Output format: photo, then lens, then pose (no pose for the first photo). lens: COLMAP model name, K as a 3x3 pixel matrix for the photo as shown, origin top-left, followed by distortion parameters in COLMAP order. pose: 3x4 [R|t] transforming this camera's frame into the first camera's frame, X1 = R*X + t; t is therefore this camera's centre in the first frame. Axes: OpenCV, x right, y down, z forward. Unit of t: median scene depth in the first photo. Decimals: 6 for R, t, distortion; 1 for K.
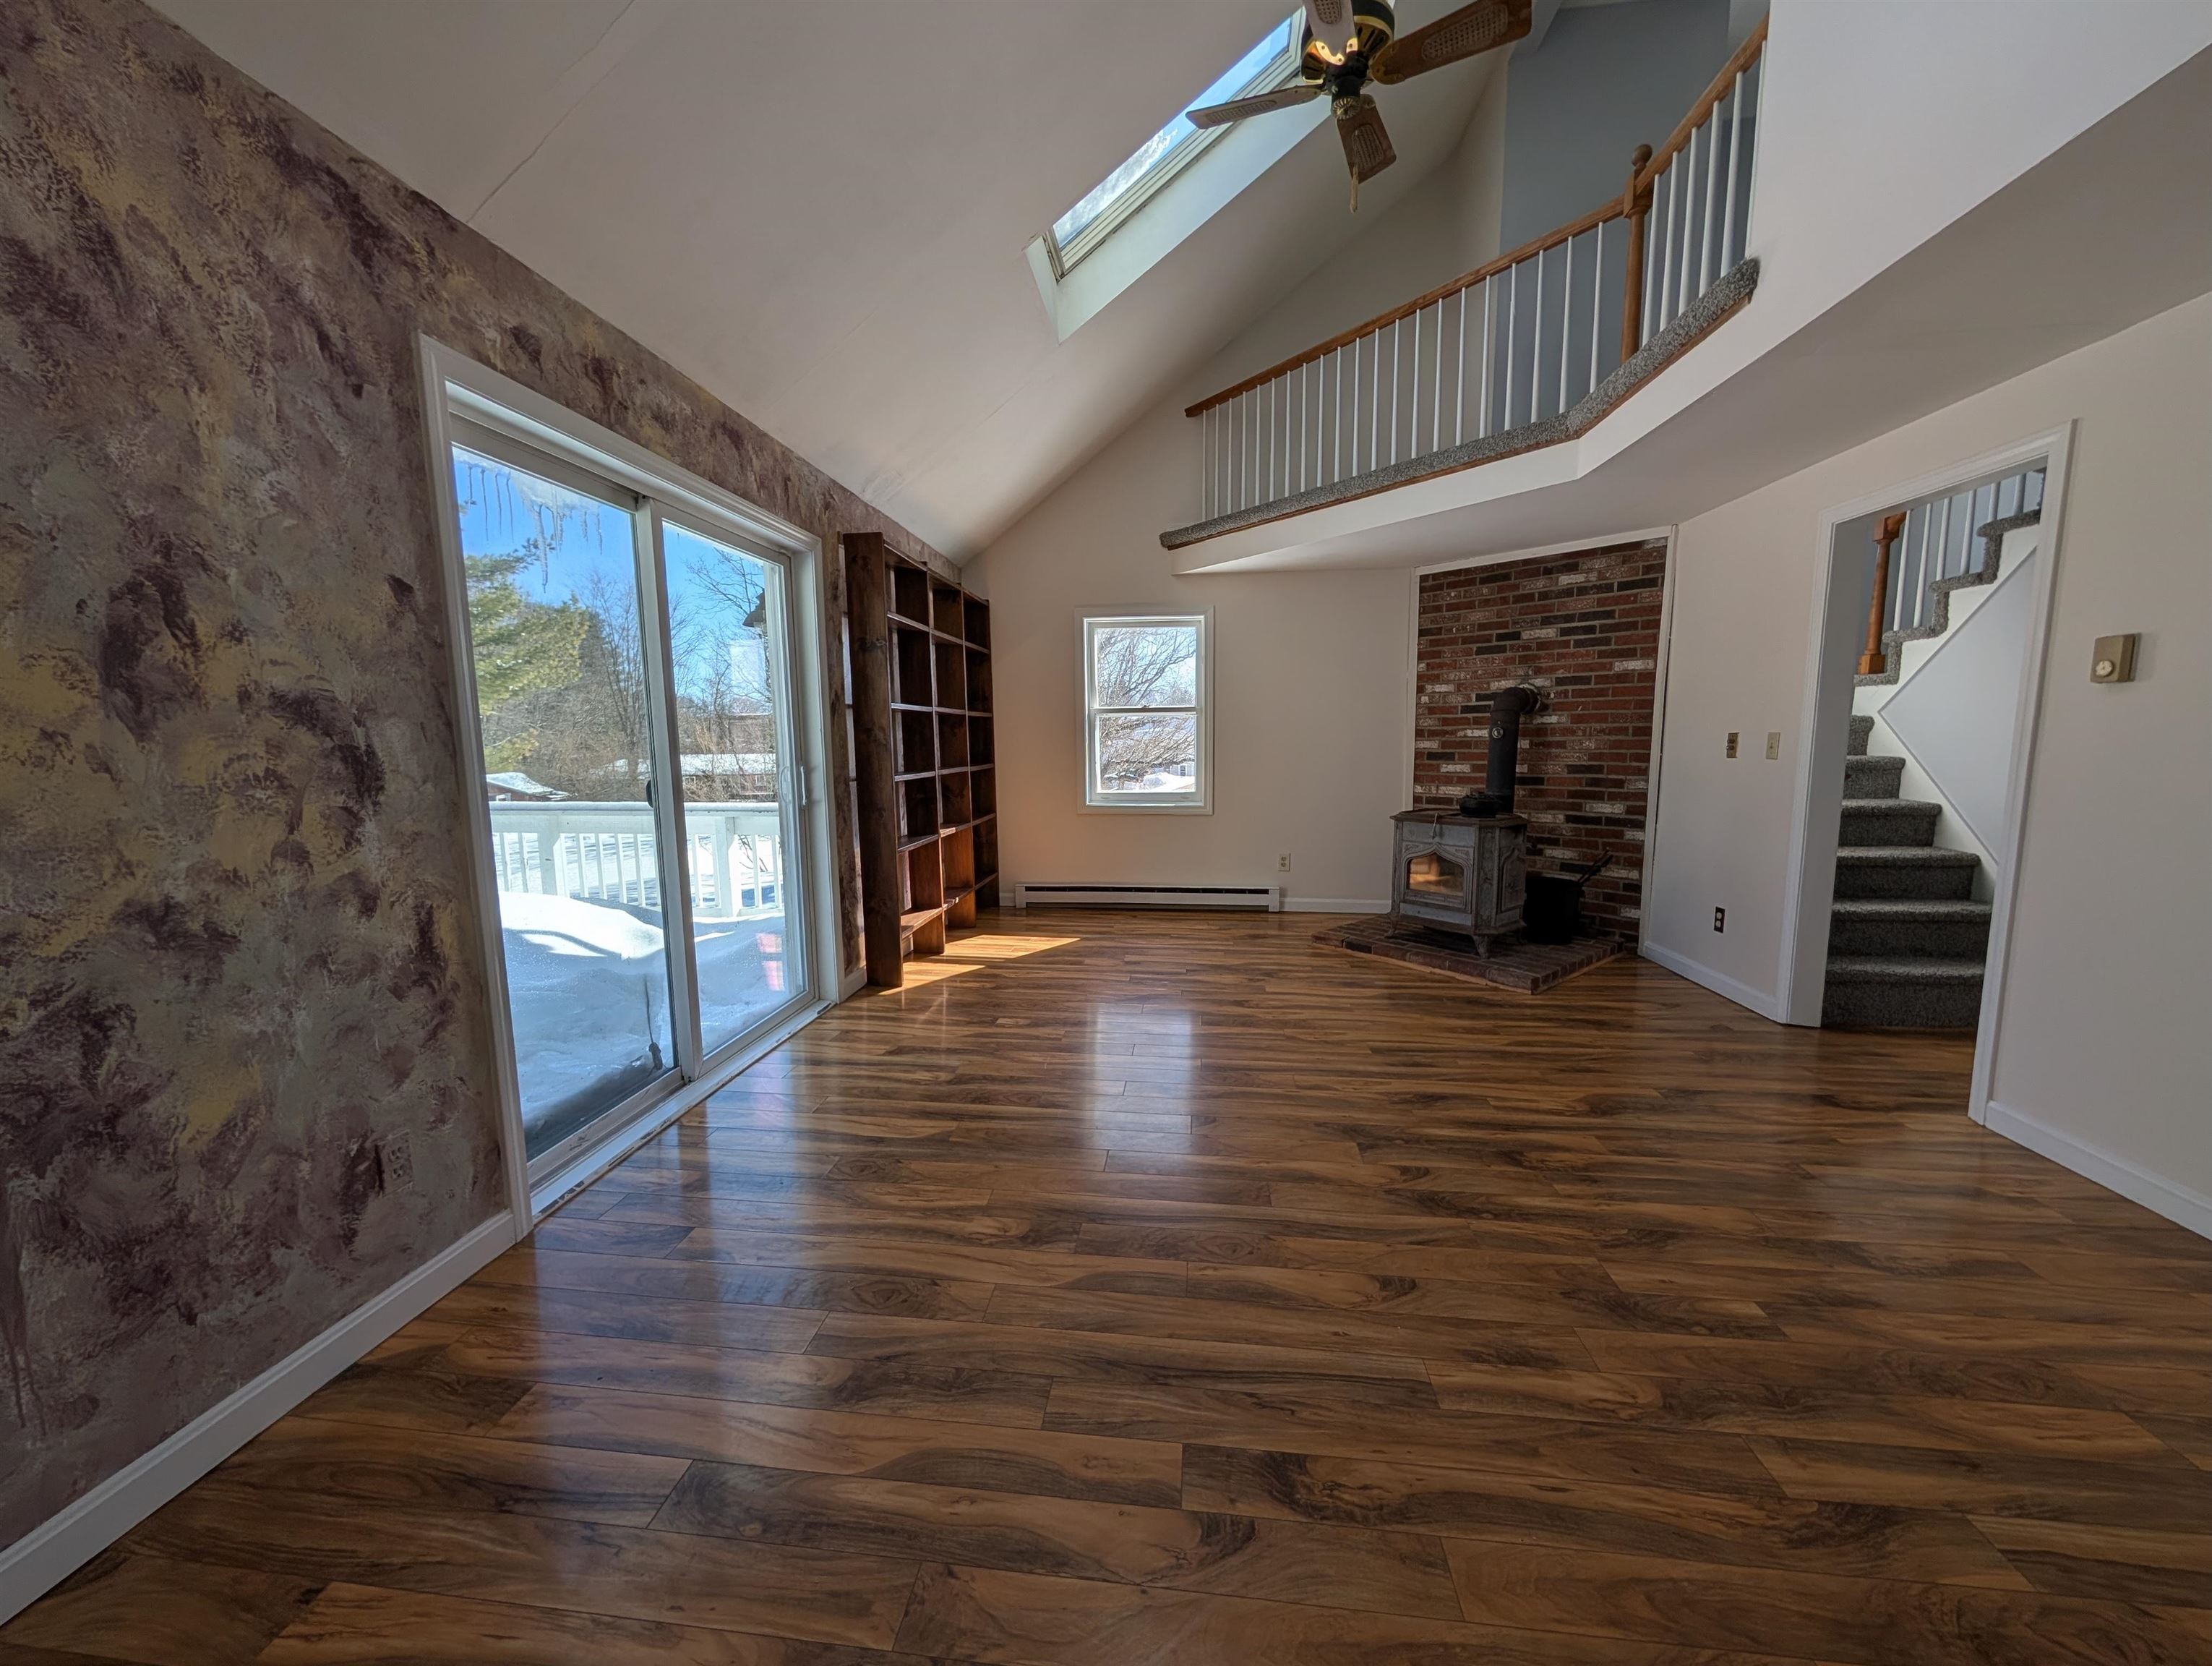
lens RADIAL K [[835.7, 0, 1105.8], [0, 835.7, 839.3], [0, 0, 1]] dist [-0.001014, 0.000356]
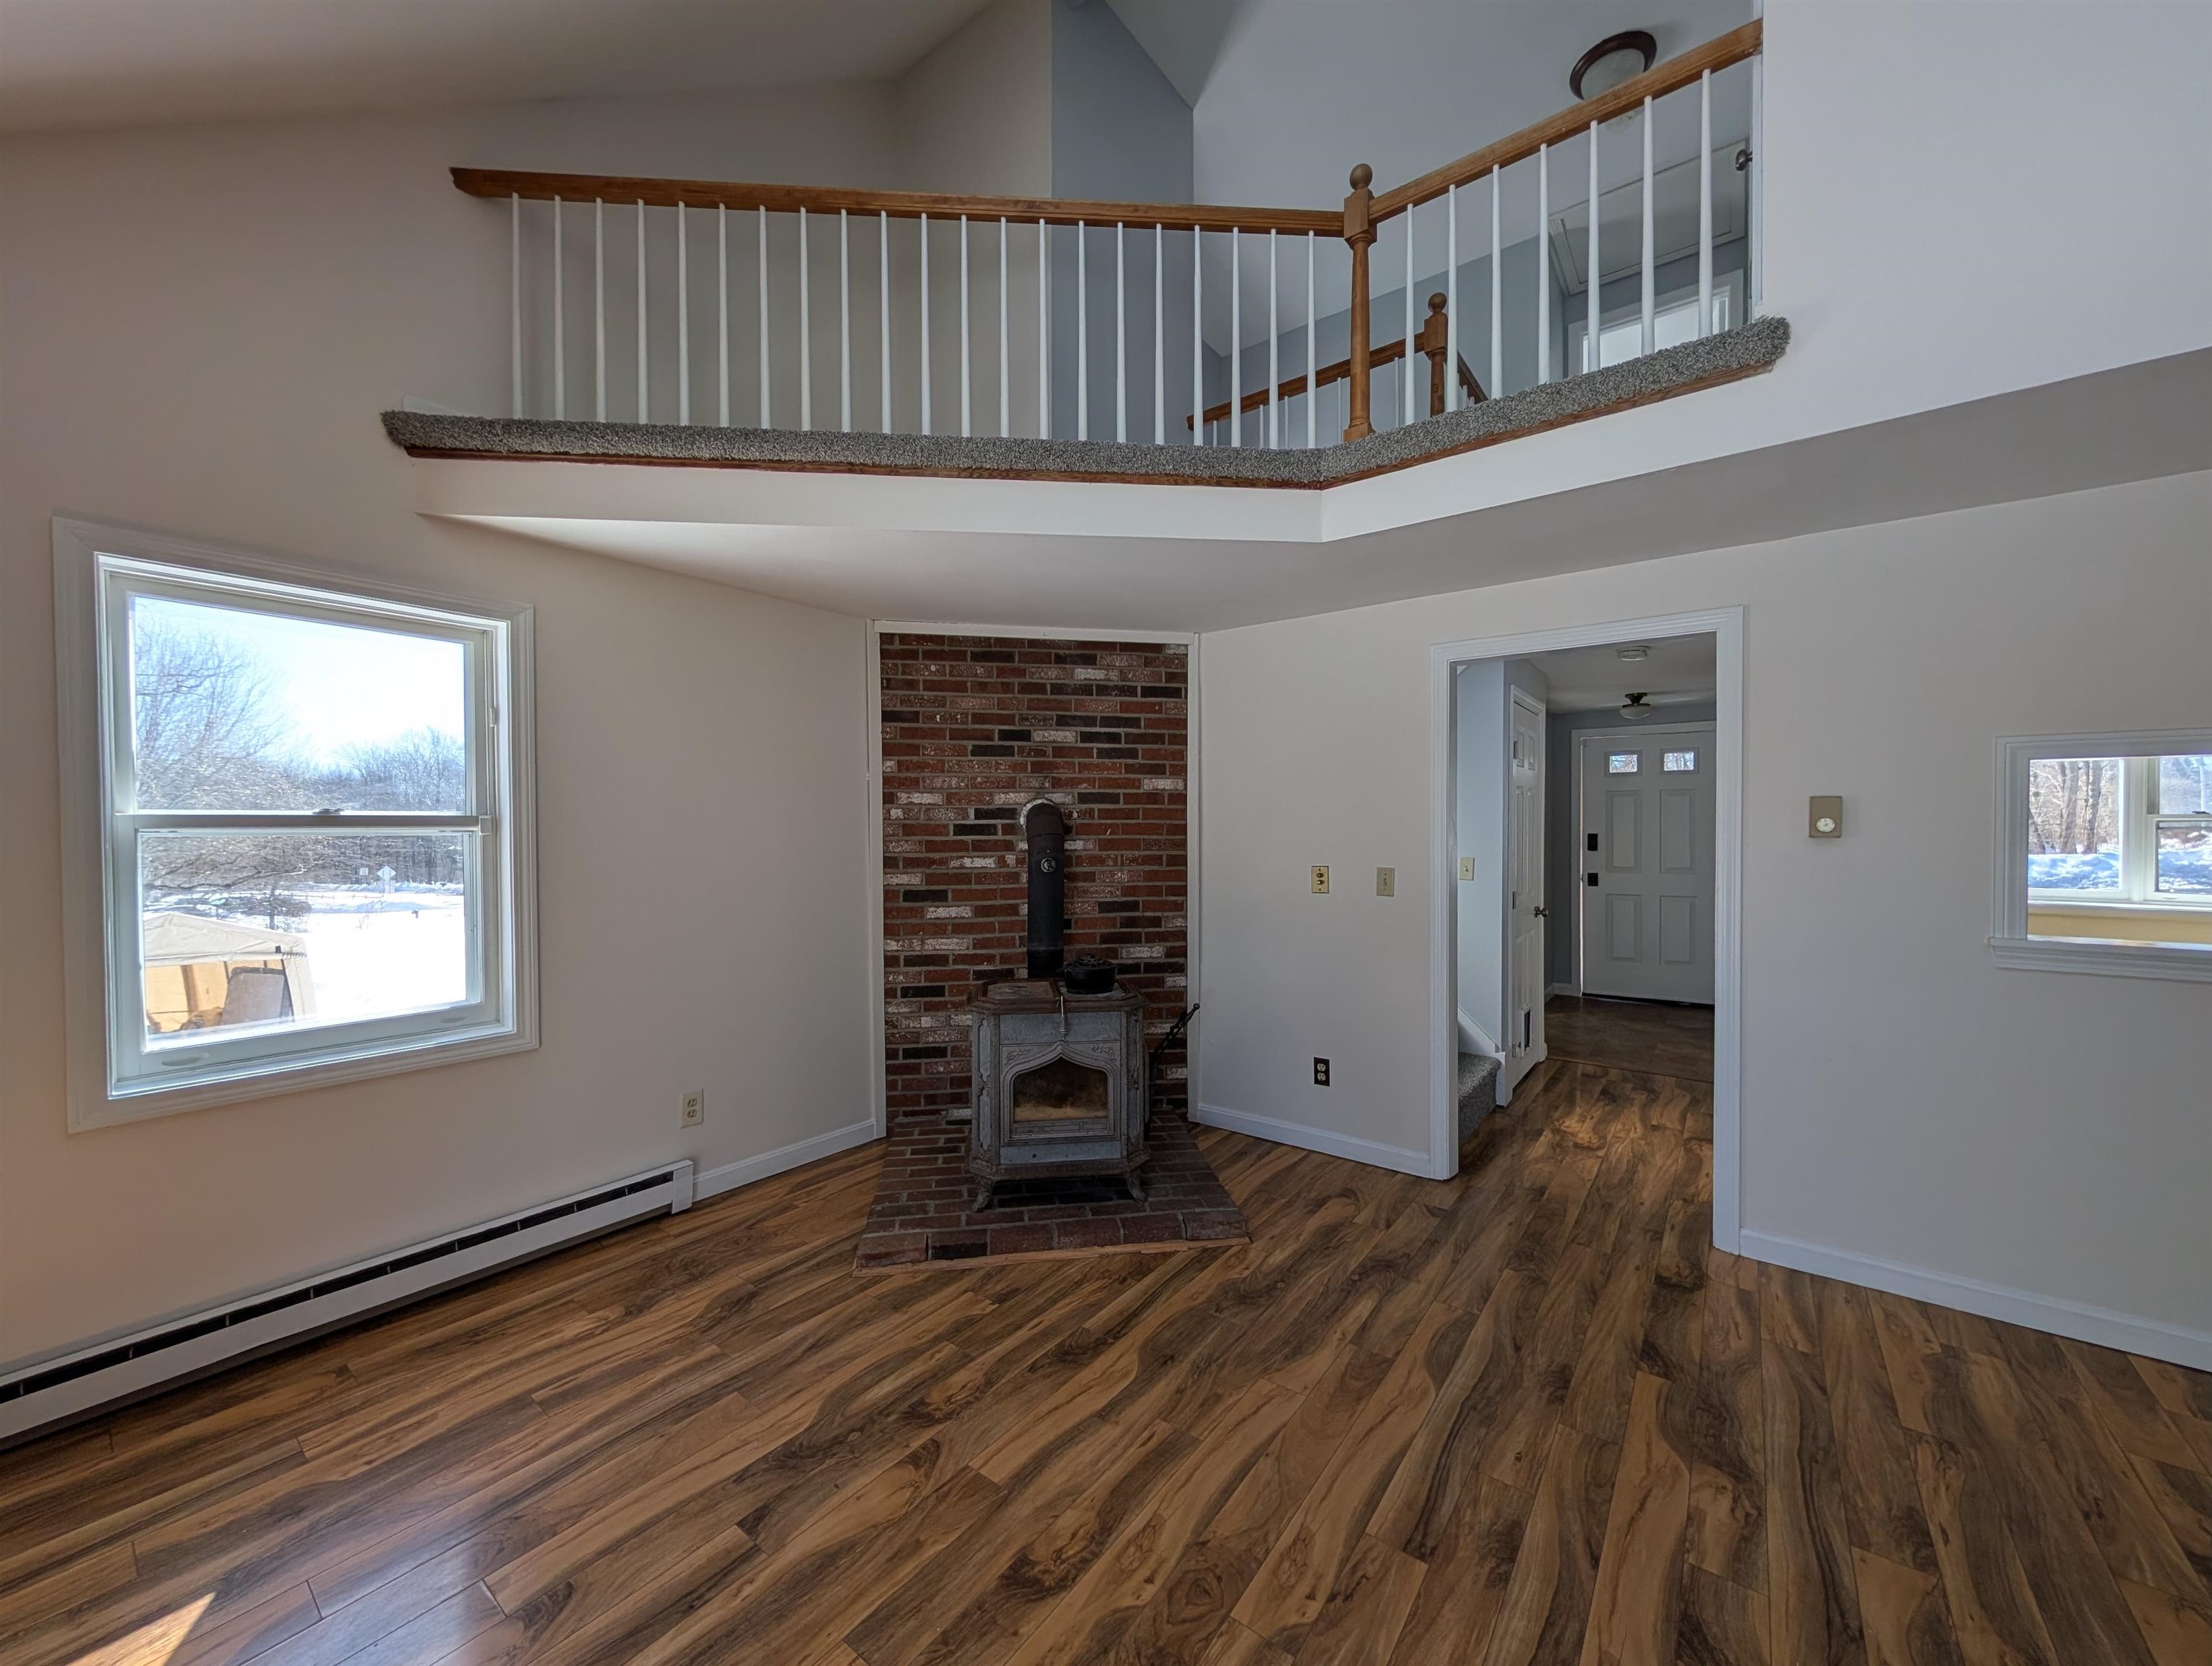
lens RADIAL K [[835.7, 0, 1105.9], [0, 835.7, 839.0], [0, 0, 1]] dist [-0.001014, 0.000356]
pose [[0.514756, -0.005319, 0.857320, -0.210790], [0.103290, 0.993082, -0.055857, -0.171442], [-0.851092, 0.117306, 0.511744, 0.959762]]
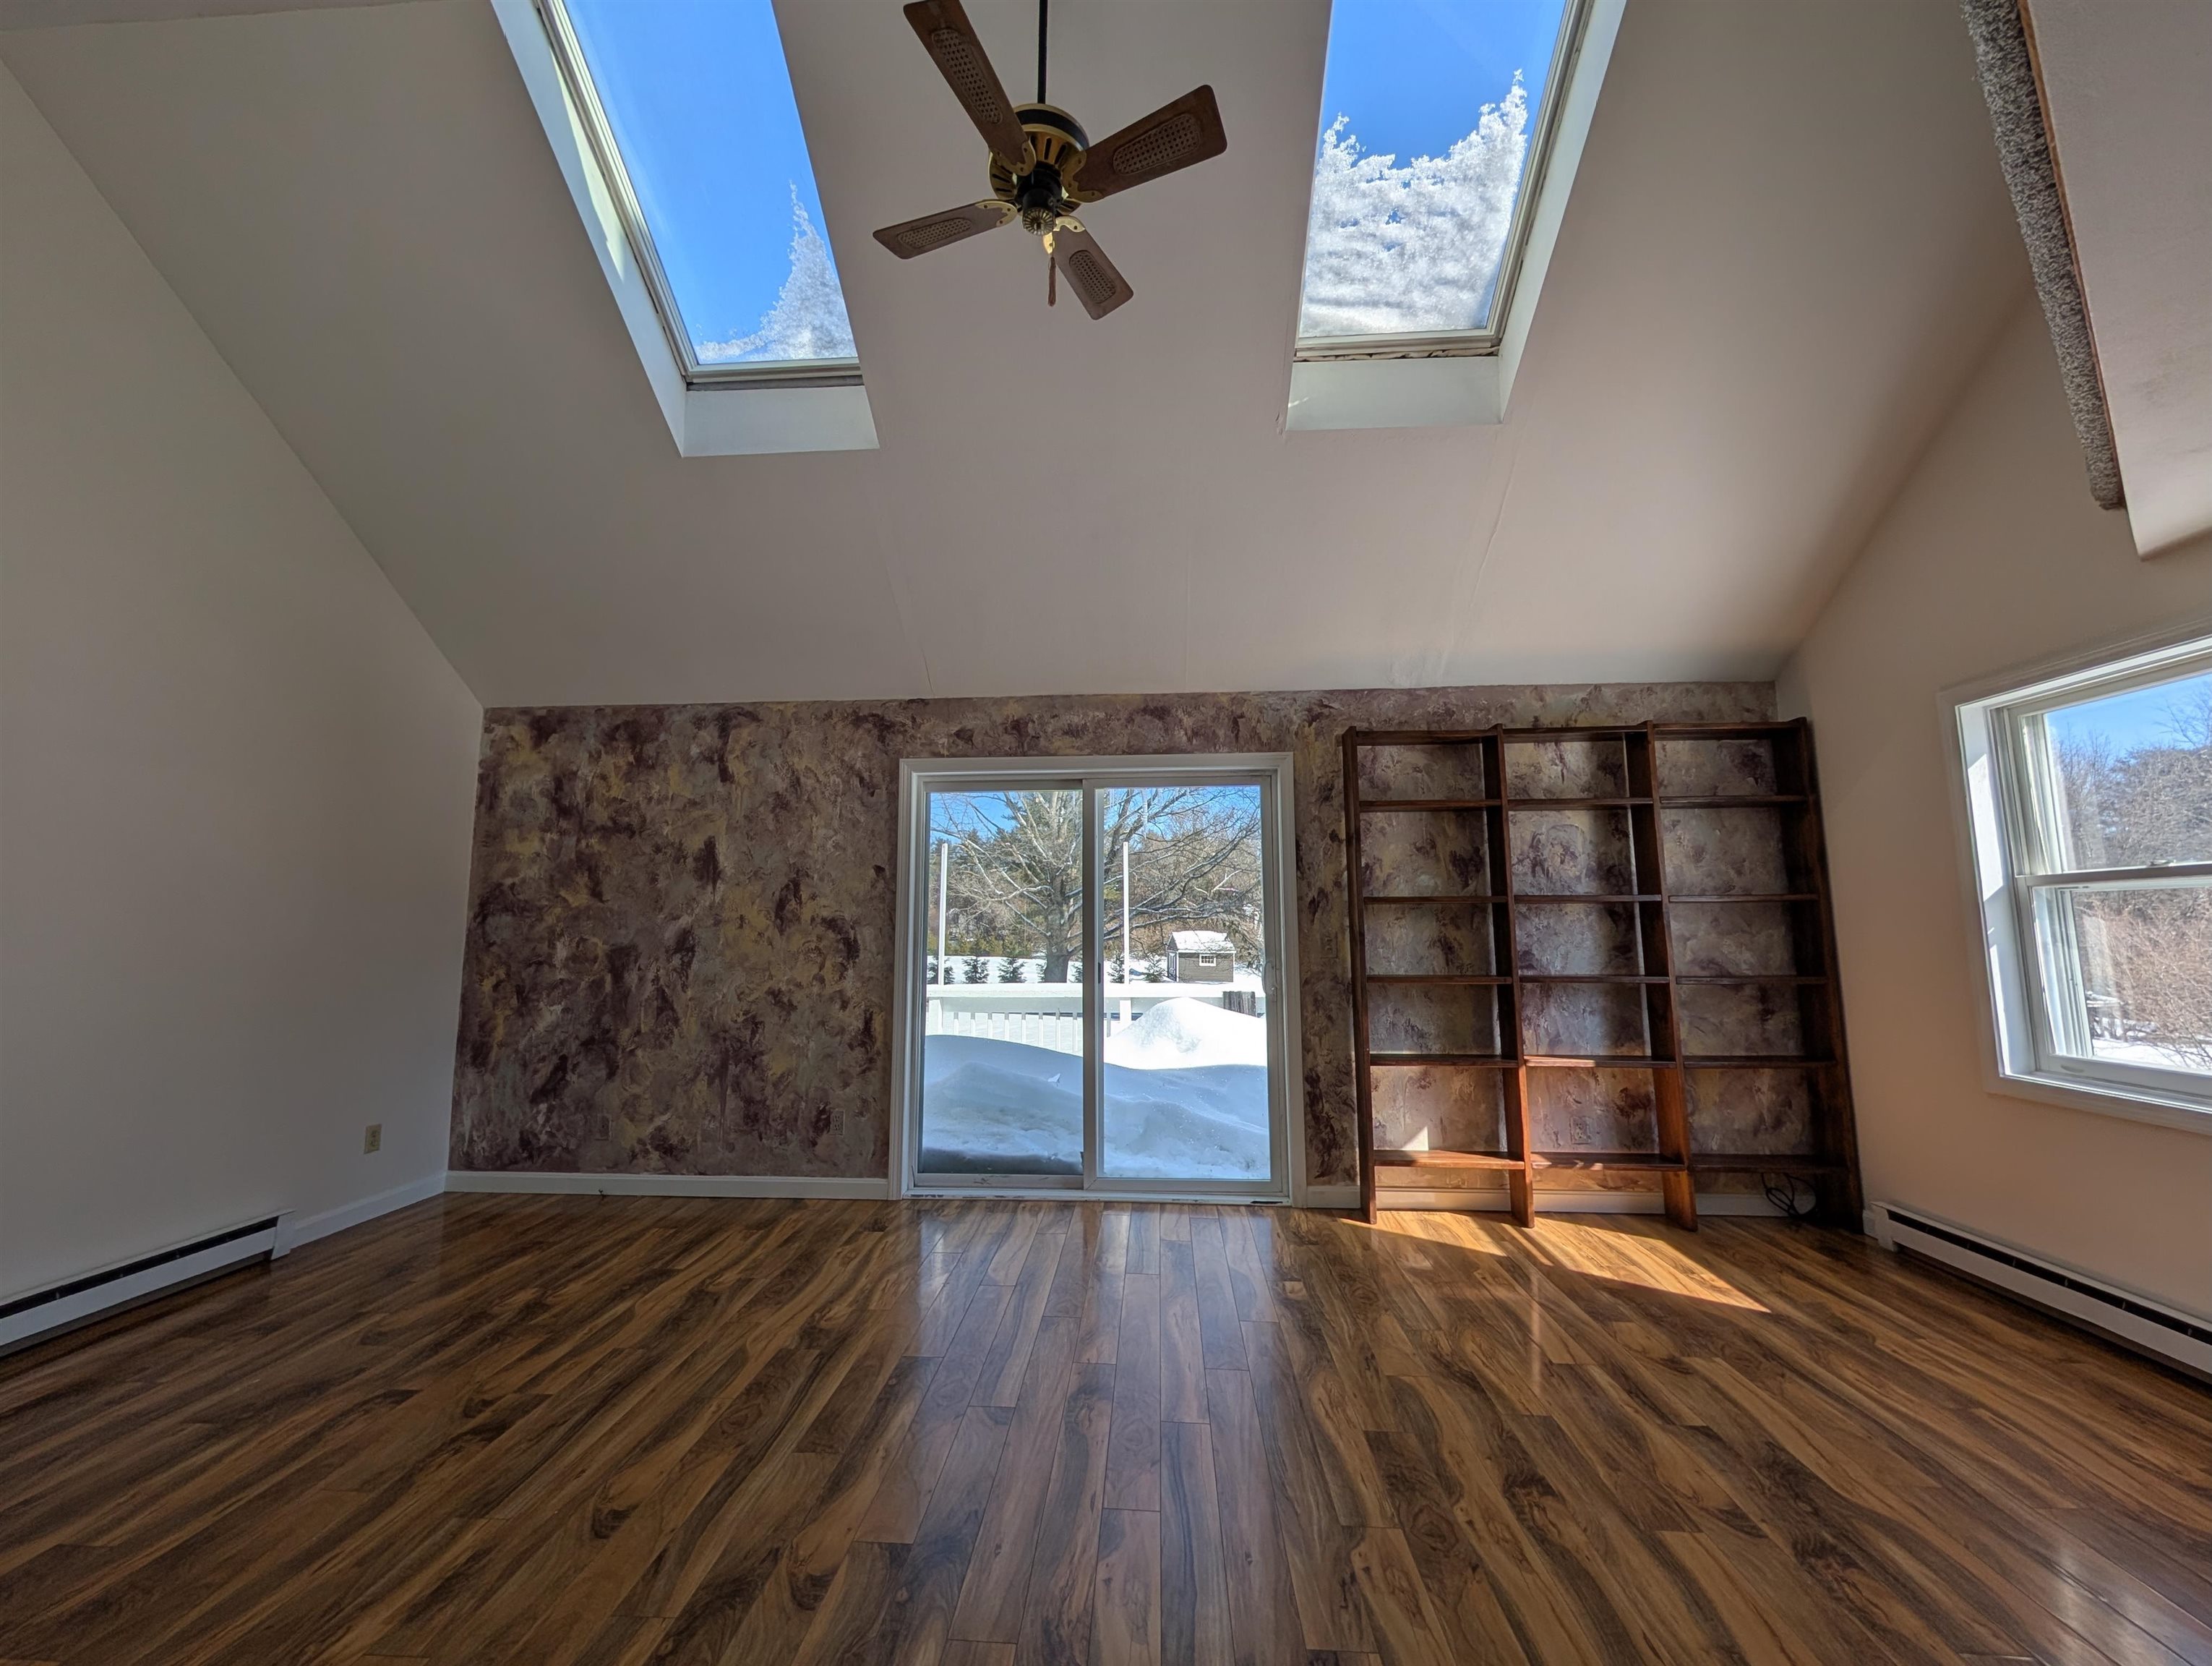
lens RADIAL K [[835.7, 0, 1106.3], [0, 835.7, 840.7], [0, 0, 1]] dist [-0.001014, 0.000356]
pose [[0.050239, -0.100370, -0.993681, 0.894798], [-0.119613, 0.987171, -0.105760, -0.126402], [0.991549, 0.124170, 0.037588, 0.914839]]
